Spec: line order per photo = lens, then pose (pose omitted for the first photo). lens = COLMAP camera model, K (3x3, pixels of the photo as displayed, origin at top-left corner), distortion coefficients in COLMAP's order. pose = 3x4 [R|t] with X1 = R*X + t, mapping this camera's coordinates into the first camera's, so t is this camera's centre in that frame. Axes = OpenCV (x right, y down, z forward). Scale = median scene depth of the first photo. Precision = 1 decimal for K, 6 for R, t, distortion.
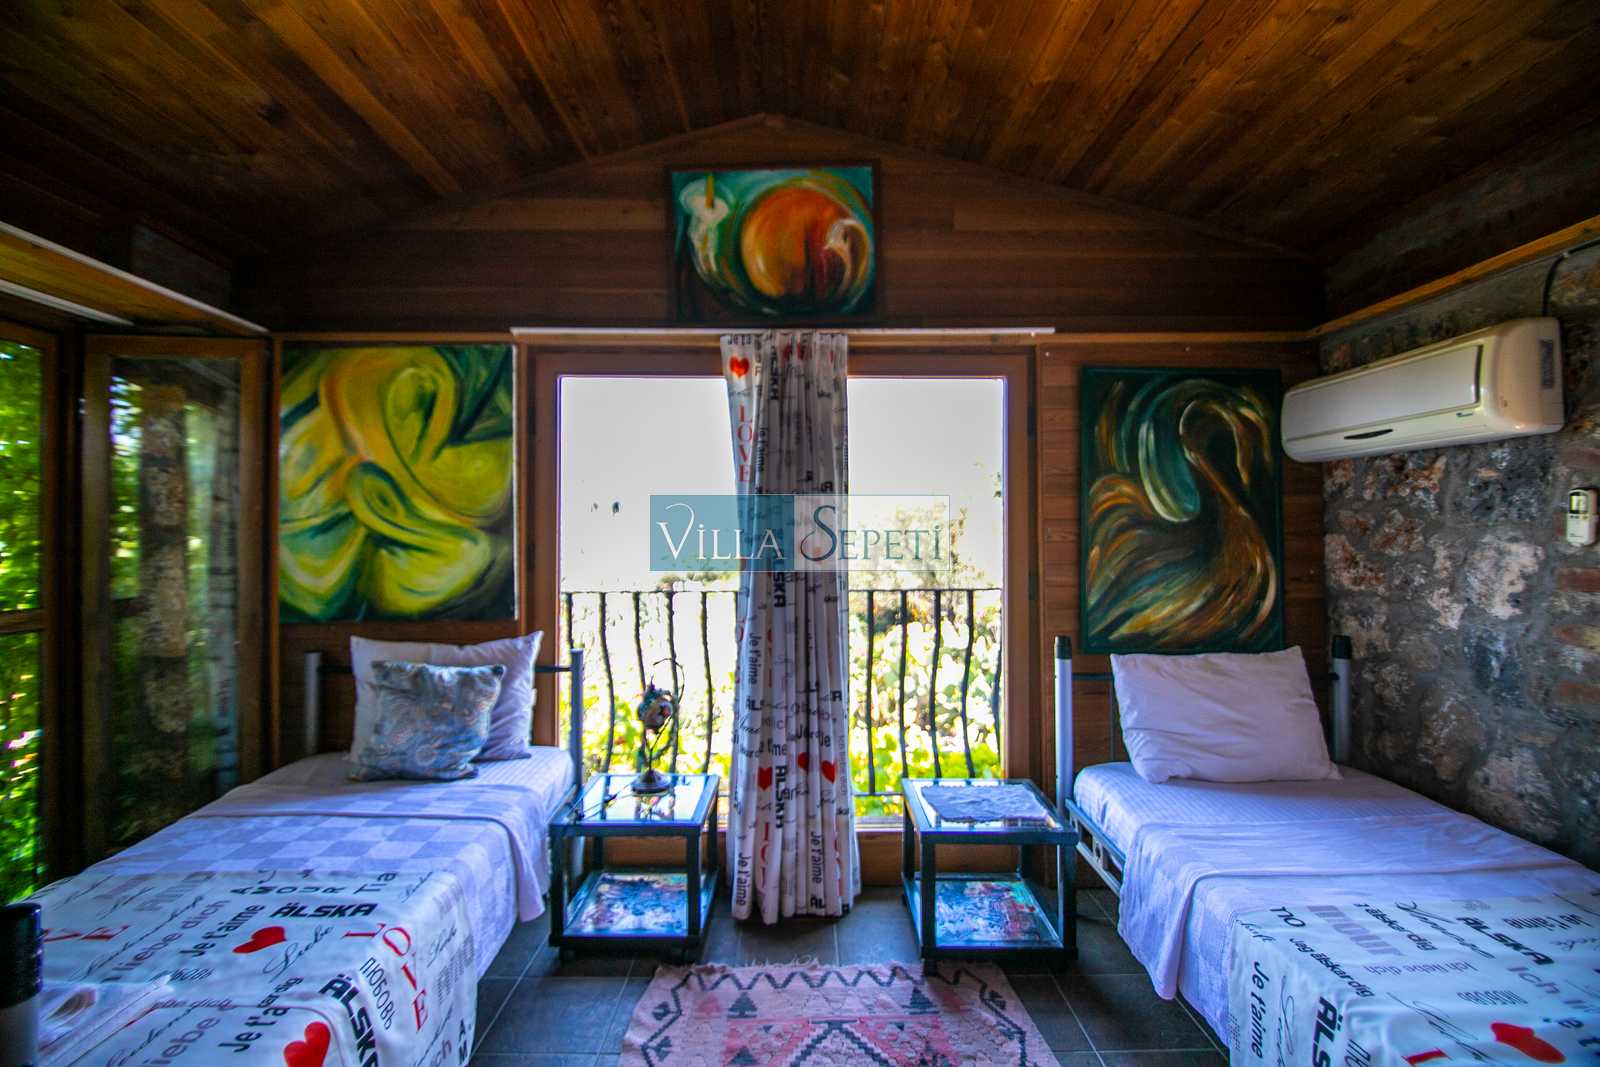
lens RADIAL K [[698.7, 0, 798.1], [0, 698.7, 528.1], [0, 0, 1]] dist [-0.003344, -0.009605]
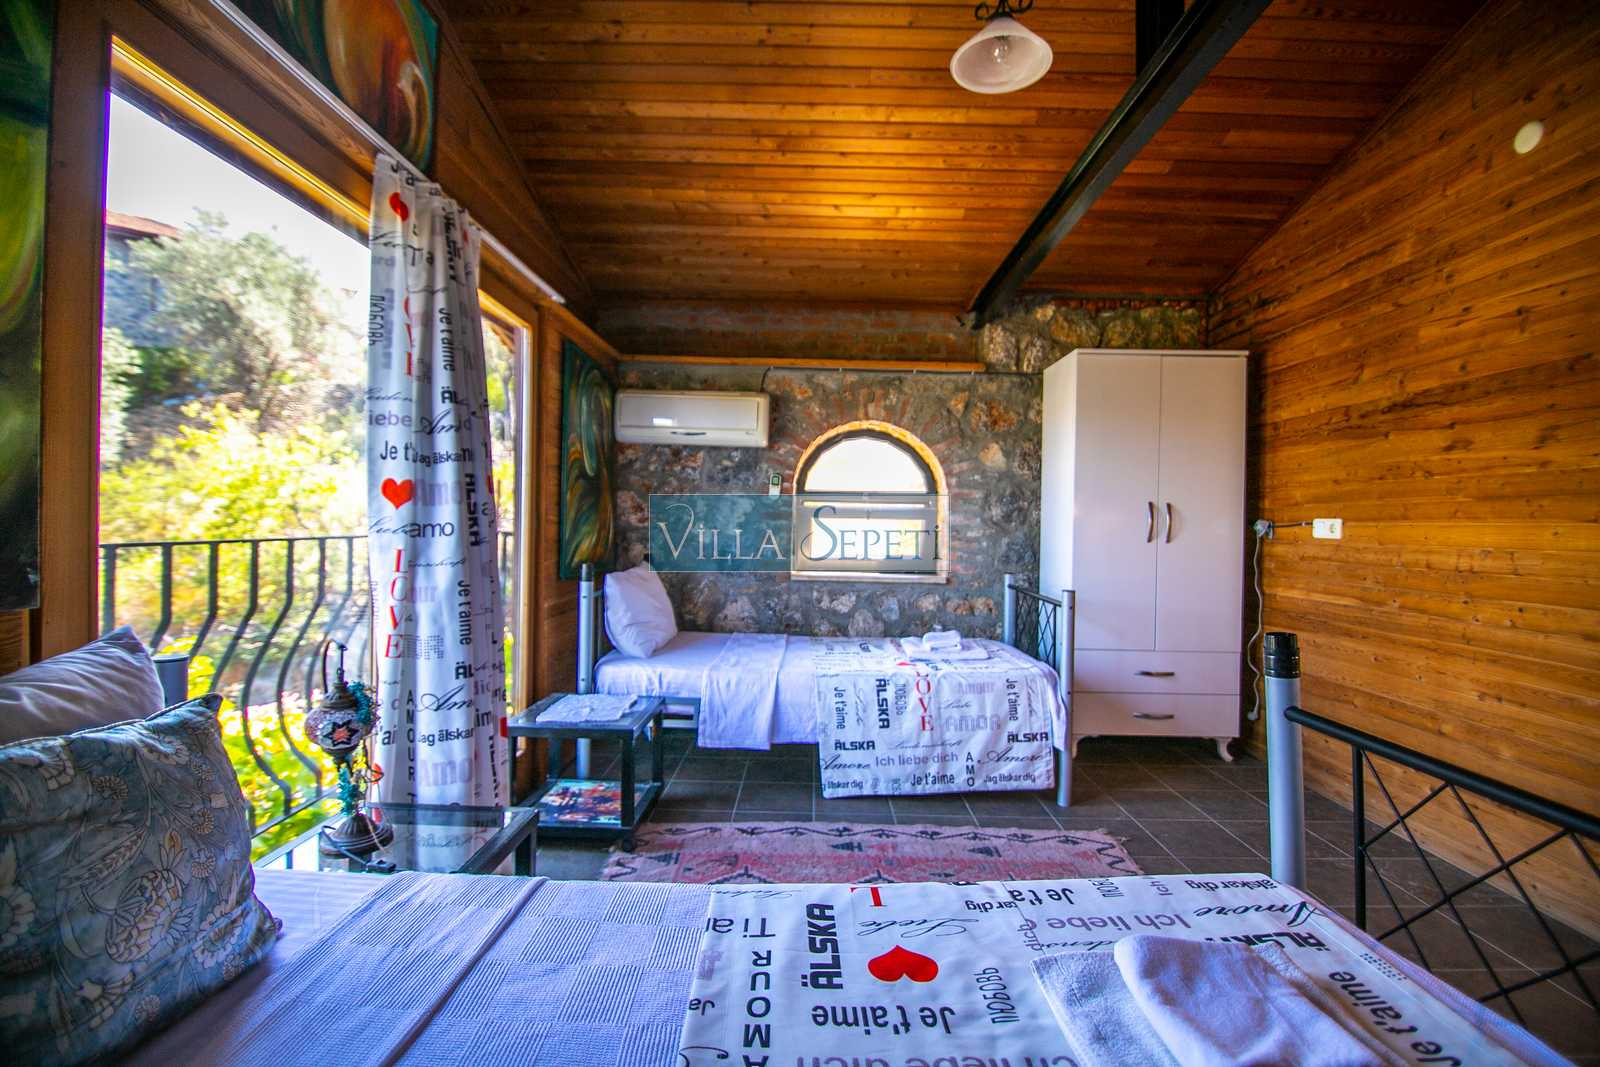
lens RADIAL K [[698.7, 0, 800.7], [0, 698.7, 529.2], [0, 0, 1]] dist [-0.003344, -0.009605]
pose [[0.021878, -0.004610, 0.999750, -0.785653], [-0.035439, 0.999357, 0.005384, 0.072503], [-0.999132, -0.035548, 0.021701, 0.577517]]
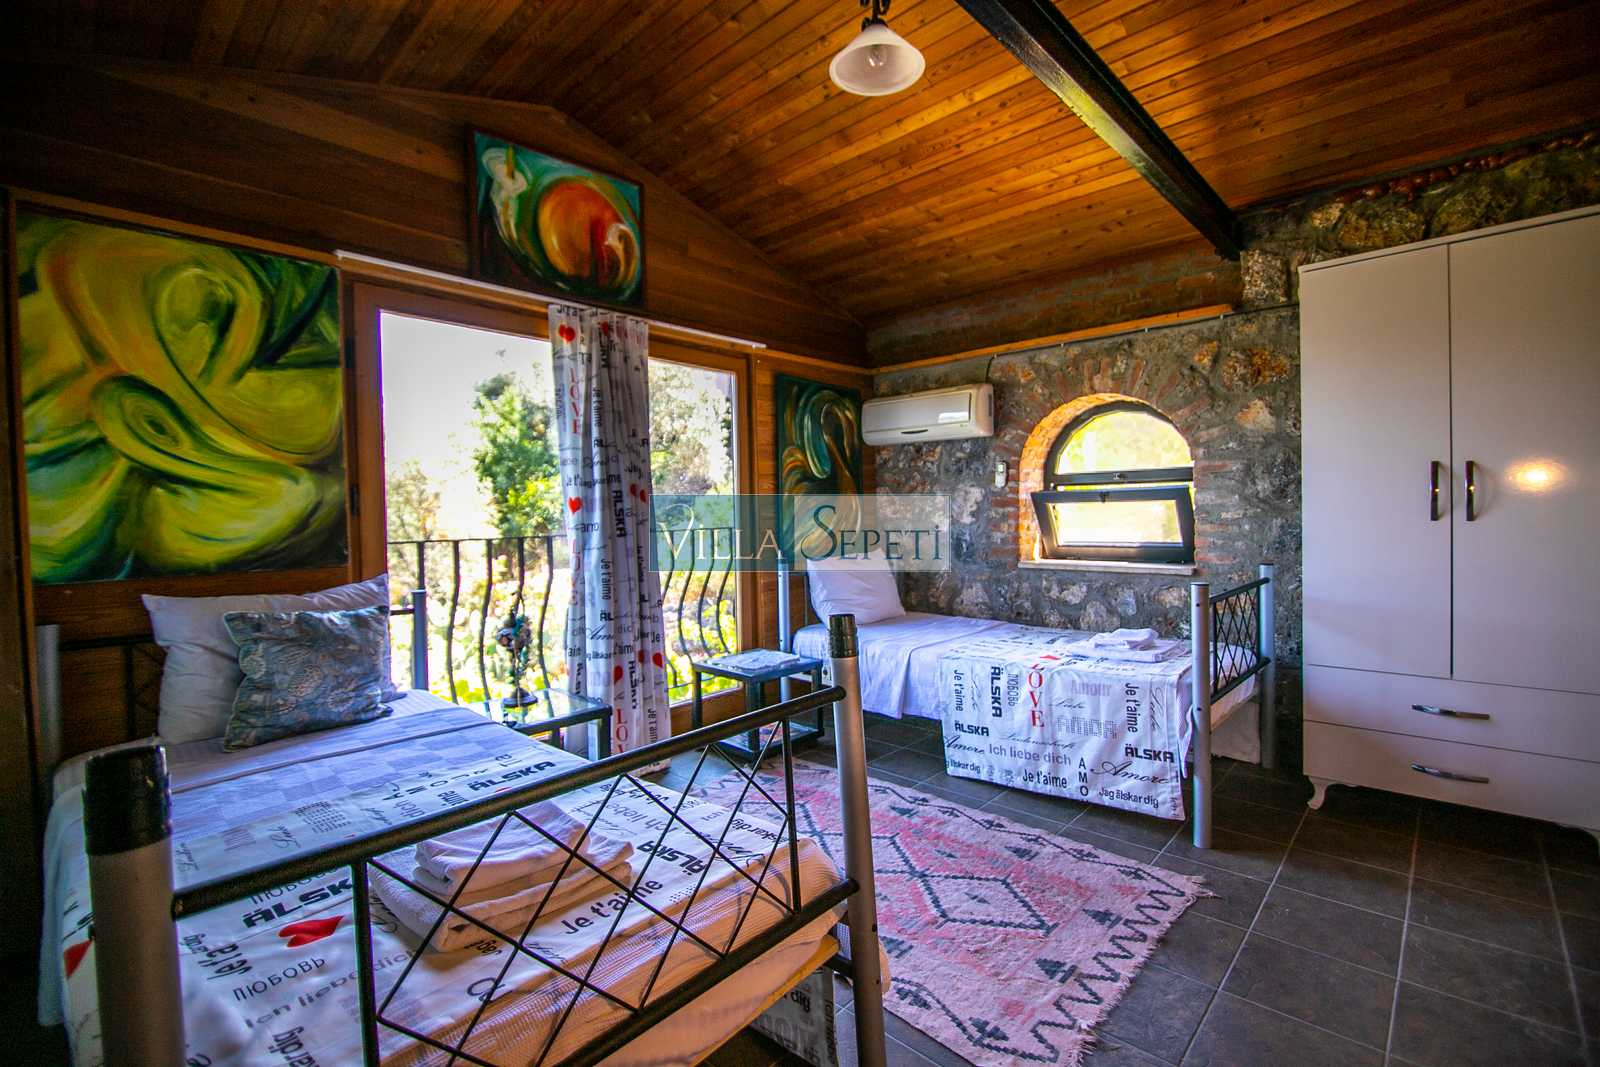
lens RADIAL K [[698.7, 0, 799.7], [0, 698.7, 528.8], [0, 0, 1]] dist [-0.003344, -0.009605]
pose [[0.692468, -0.026821, 0.720950, -0.668898], [0.006372, 0.999497, 0.031063, 0.058800], [-0.721421, -0.016916, 0.692290, -0.085932]]
